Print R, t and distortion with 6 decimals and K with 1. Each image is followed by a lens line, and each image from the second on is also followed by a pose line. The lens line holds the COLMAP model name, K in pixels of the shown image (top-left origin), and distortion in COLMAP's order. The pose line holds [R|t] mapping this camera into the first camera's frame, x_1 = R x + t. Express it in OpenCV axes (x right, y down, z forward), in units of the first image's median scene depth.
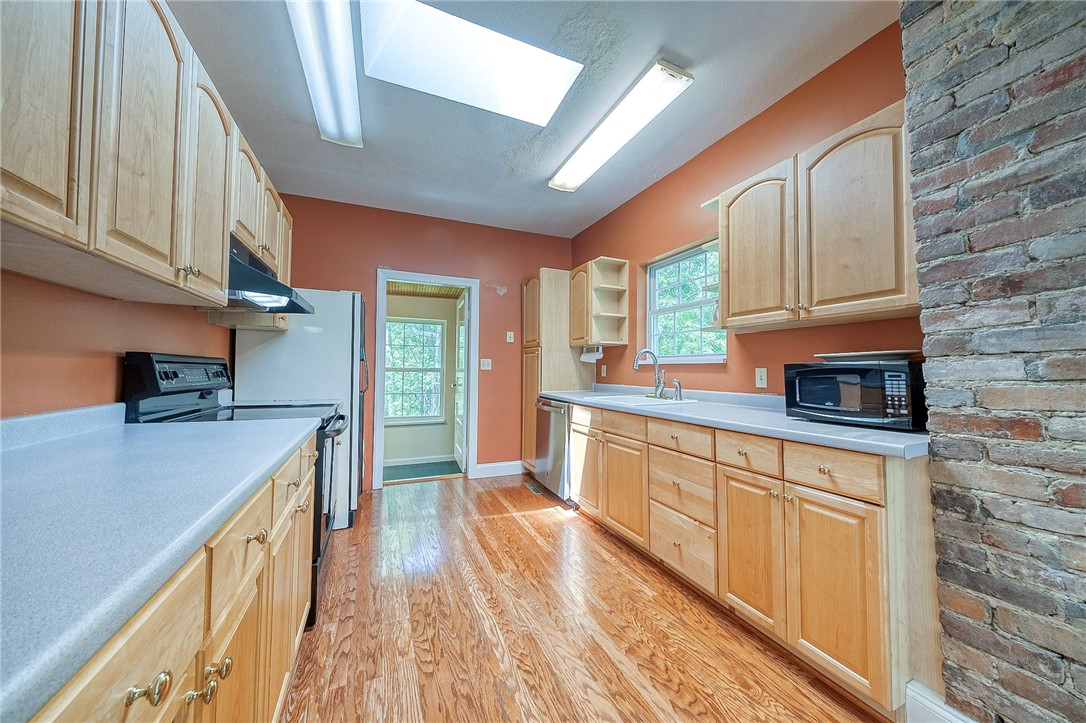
lens RADIAL K [[365.6, 0, 546.4], [0, 365.6, 358.5], [0, 0, 1]] dist [0.003623, -0.001293]
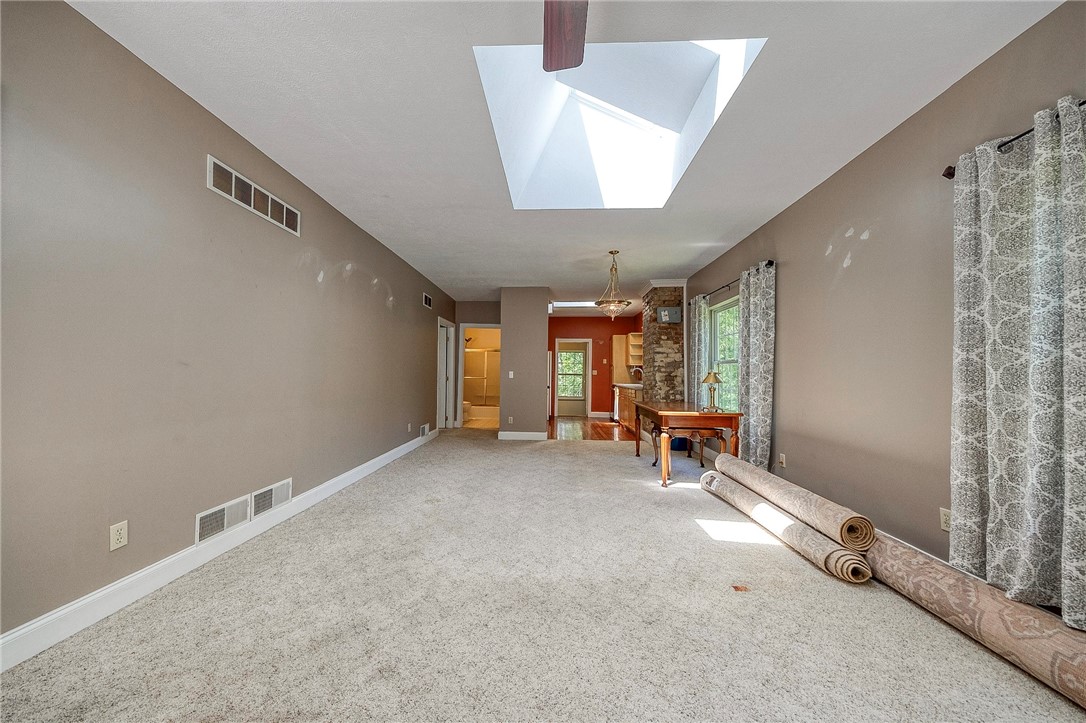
lens RADIAL K [[380.4, 0, 538.6], [0, 380.4, 366.7], [0, 0, 1]] dist [0.006178, -0.000252]
pose [[0.887659, 0.009722, -0.460399, 1.756846], [-0.006988, 0.999946, 0.007641, -0.102650], [0.460448, -0.003565, 0.887679, -3.770980]]
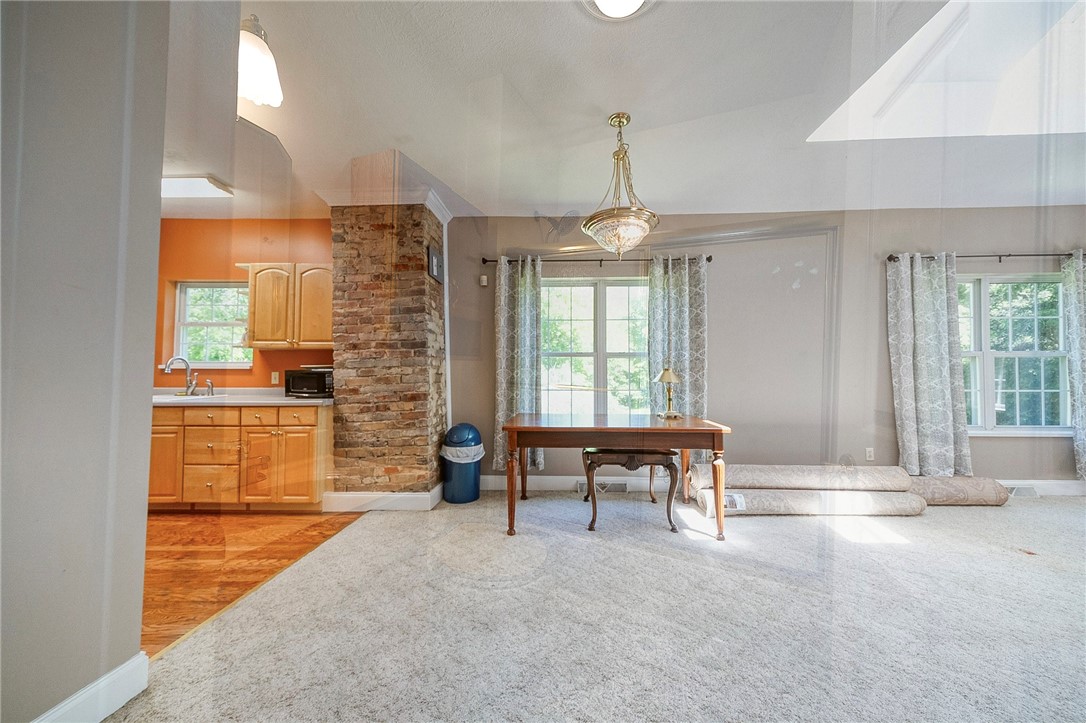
lens RADIAL K [[365.6, 0, 544.7], [0, 365.6, 360.2], [0, 0, 1]] dist [0.003623, -0.001293]
pose [[0.438810, 0.026784, 0.898181, -0.502232], [-0.026821, 0.999501, -0.016701, -0.043525], [-0.898179, -0.016761, 0.439309, -1.115843]]
